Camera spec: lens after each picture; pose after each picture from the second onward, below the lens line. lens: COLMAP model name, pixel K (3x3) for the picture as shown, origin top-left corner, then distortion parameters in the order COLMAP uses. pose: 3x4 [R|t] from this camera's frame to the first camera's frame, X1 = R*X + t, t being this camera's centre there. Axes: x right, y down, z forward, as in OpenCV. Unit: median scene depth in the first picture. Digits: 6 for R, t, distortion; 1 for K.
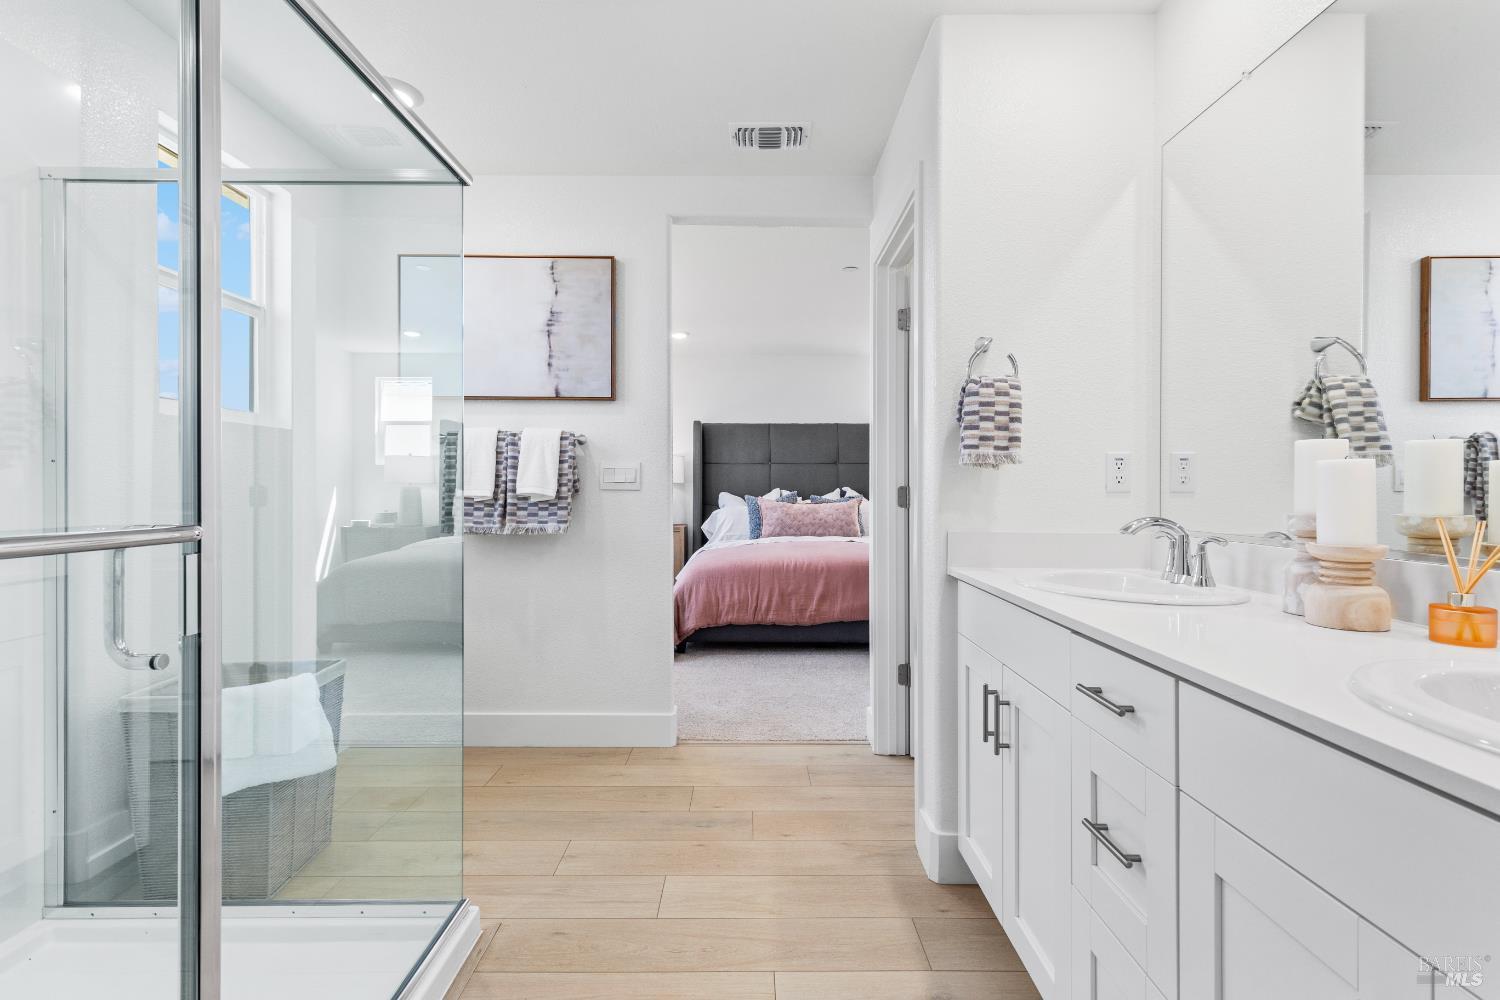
lens RADIAL K [[681.5, 0, 761.5], [0, 681.5, 490.8], [0, 0, 1]] dist [0.000645, 0.000033]
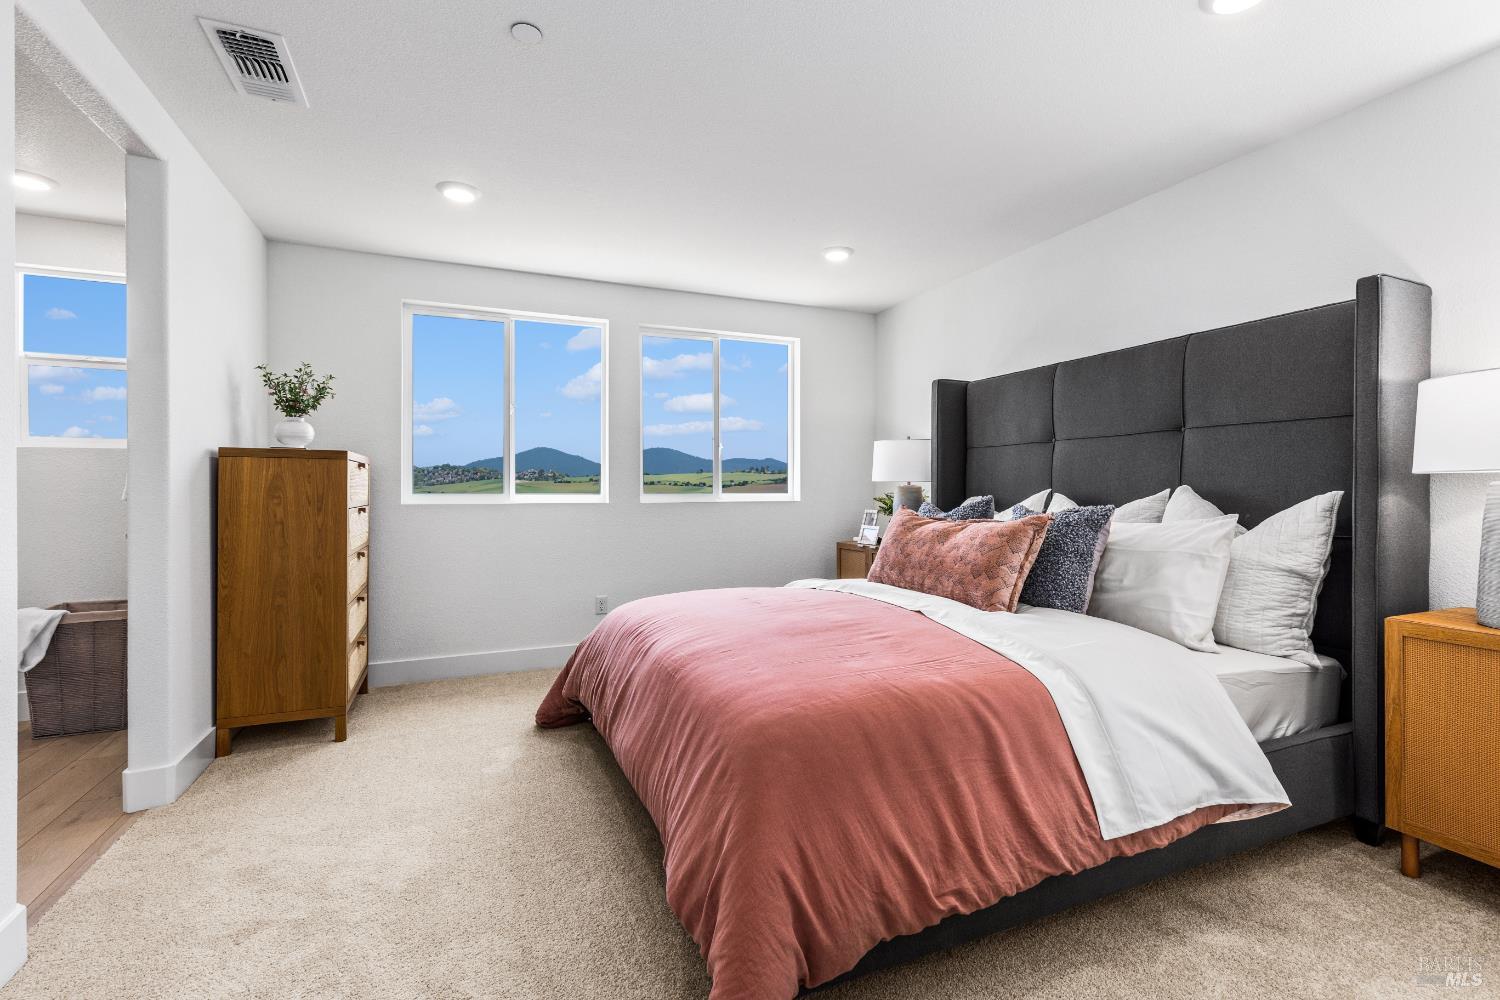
lens RADIAL K [[681.5, 0, 761.5], [0, 681.5, 490.8], [0, 0, 1]] dist [0.000645, 0.000033]
pose [[0.397980, -0.002626, -0.917390, 0.397773], [0.000792, 0.999997, -0.002519, -0.002139], [0.917394, 0.000276, 0.397981, 0.595610]]
